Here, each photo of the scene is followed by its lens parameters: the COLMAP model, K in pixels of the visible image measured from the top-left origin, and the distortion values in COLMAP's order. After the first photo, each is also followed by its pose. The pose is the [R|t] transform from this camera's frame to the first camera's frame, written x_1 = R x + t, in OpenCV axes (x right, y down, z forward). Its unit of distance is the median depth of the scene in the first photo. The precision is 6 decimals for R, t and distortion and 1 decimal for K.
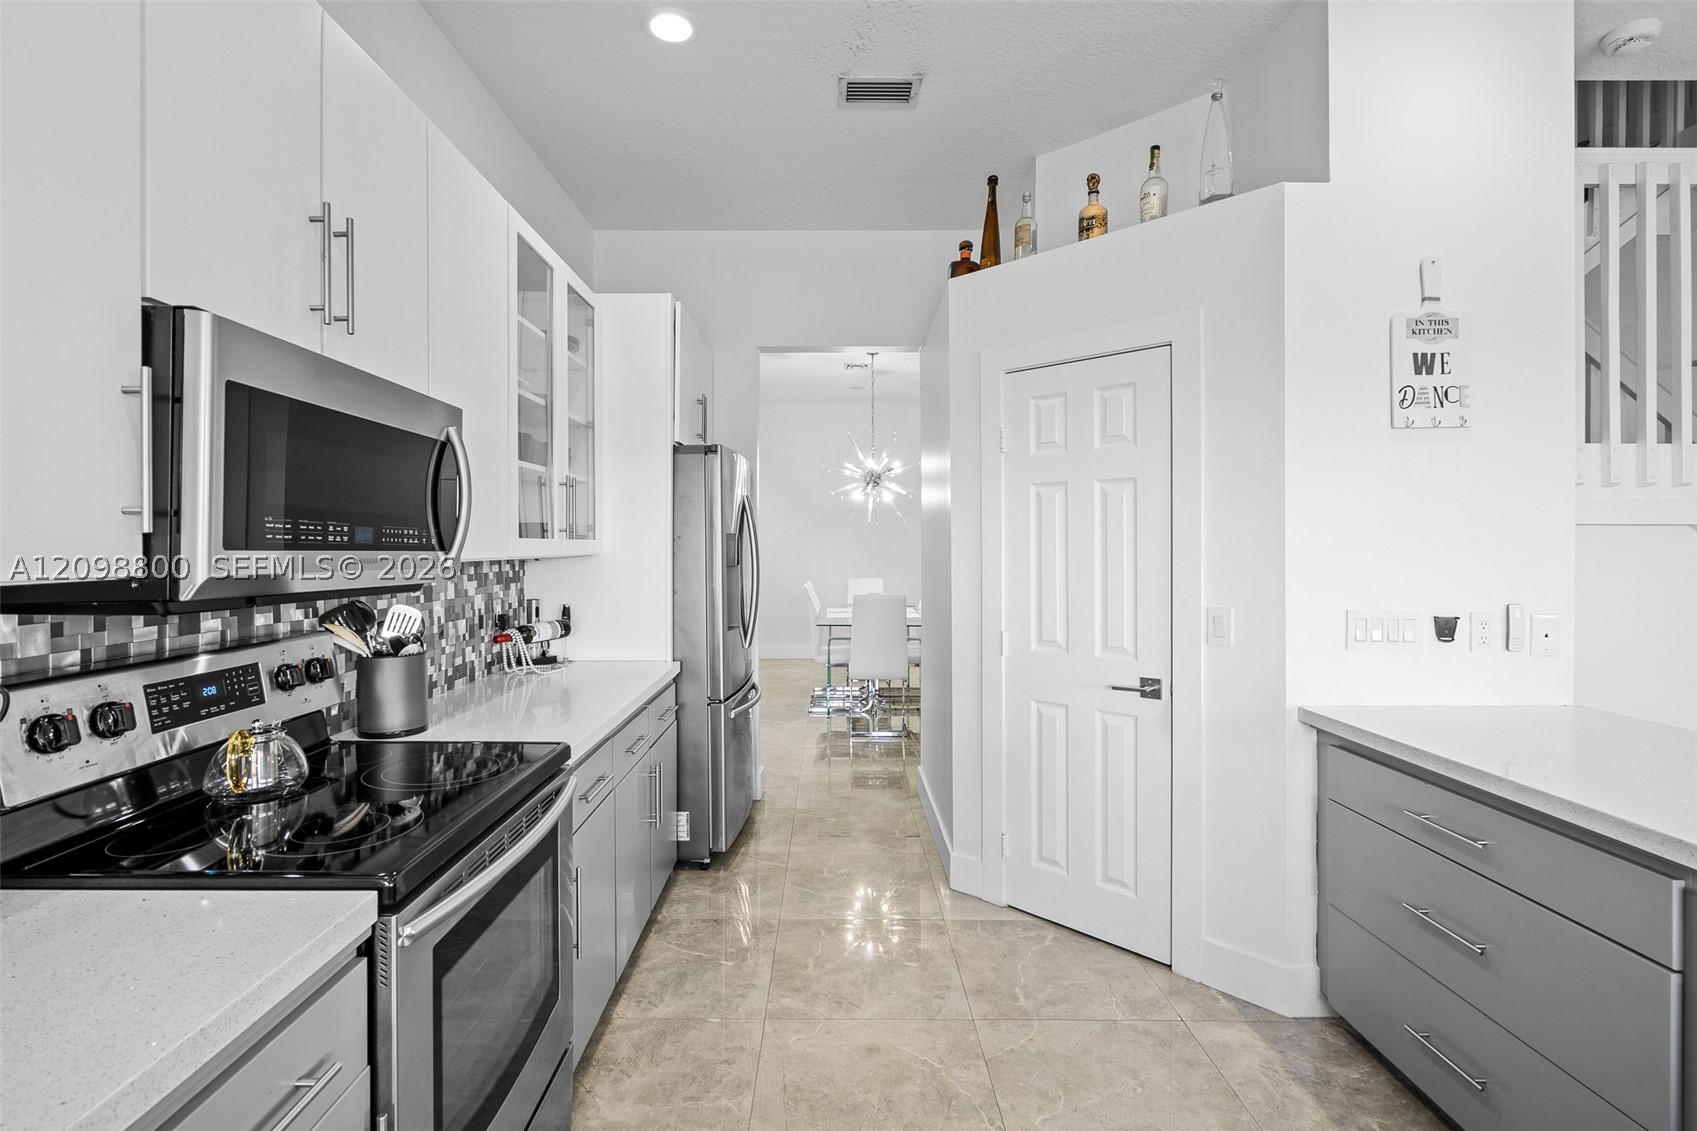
lens RADIAL K [[799.2, 0, 822.6], [0, 799.2, 541.6], [0, 0, 1]] dist [0.001980, 0.000437]
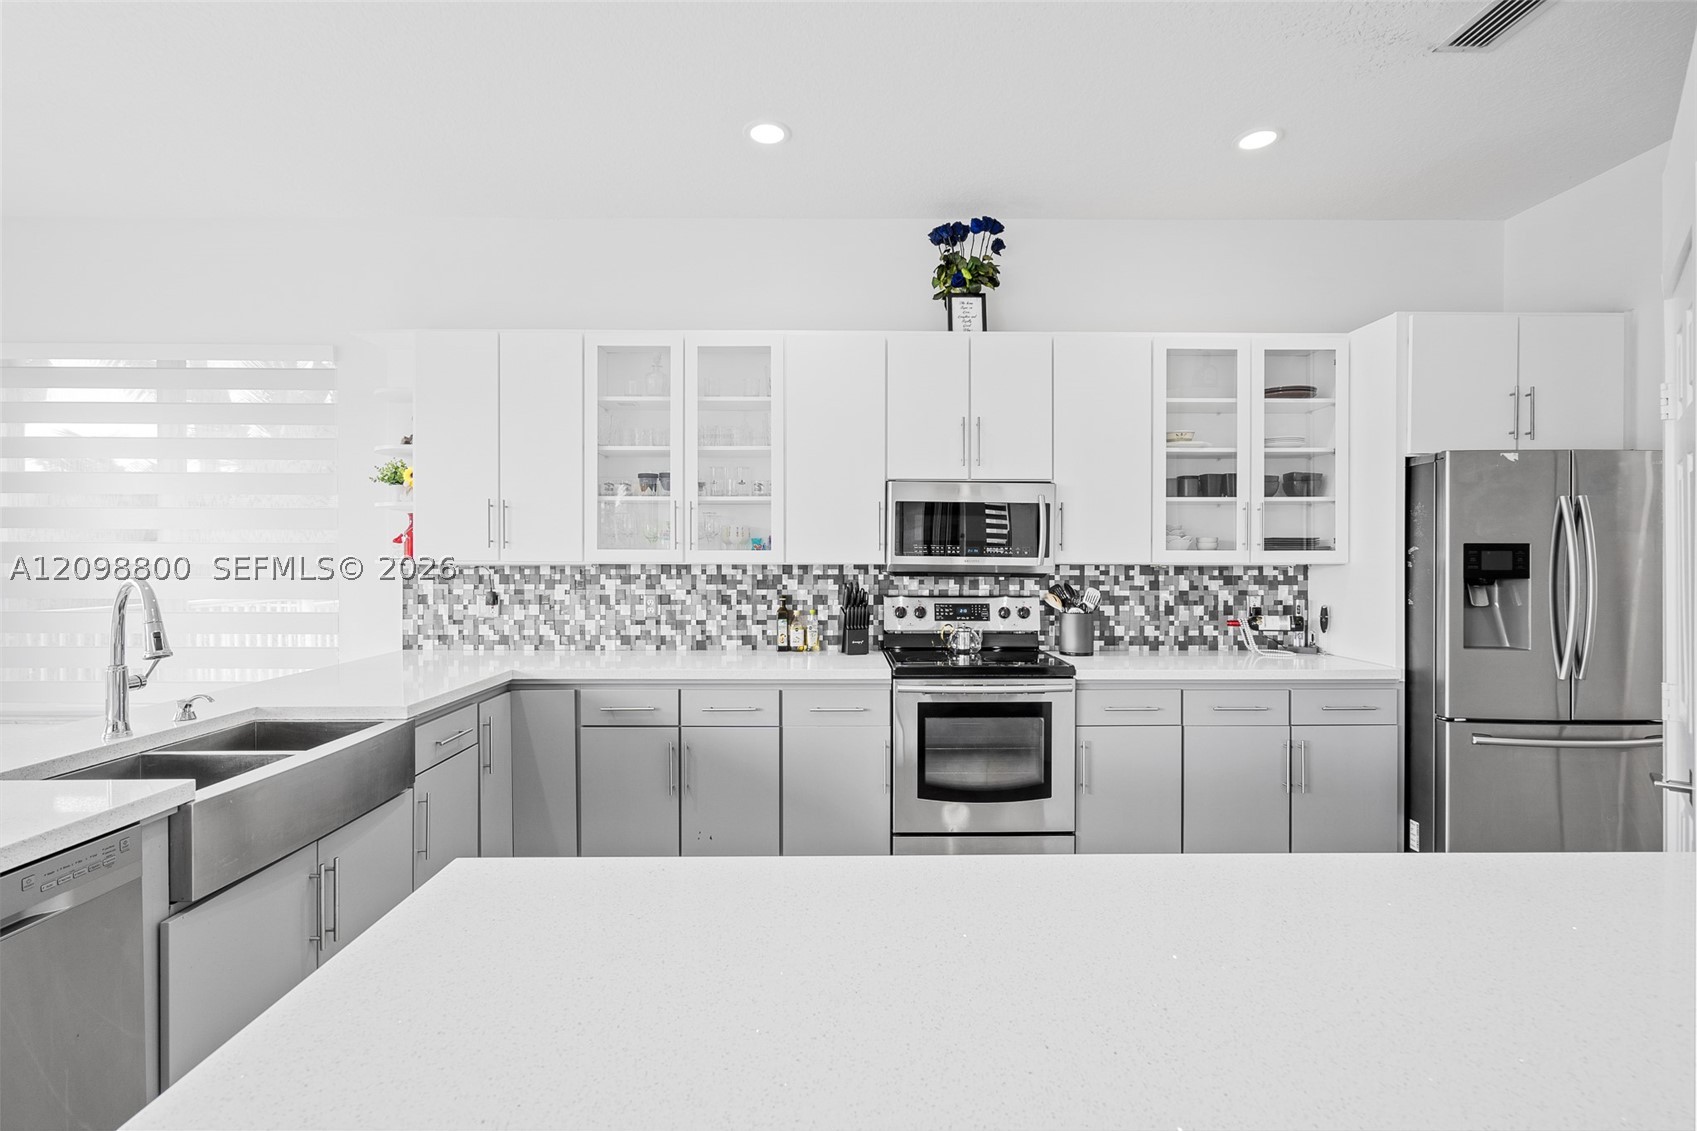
lens RADIAL K [[774.2, 0, 848.2], [0, 774.2, 551.4], [0, 0, 1]] dist [-0.003345, 0.000598]
pose [[0.010743, 0.003428, -0.999936, 0.927470], [0.000956, 0.999994, 0.003438, -0.006937], [0.999942, -0.000993, 0.010740, 0.328721]]
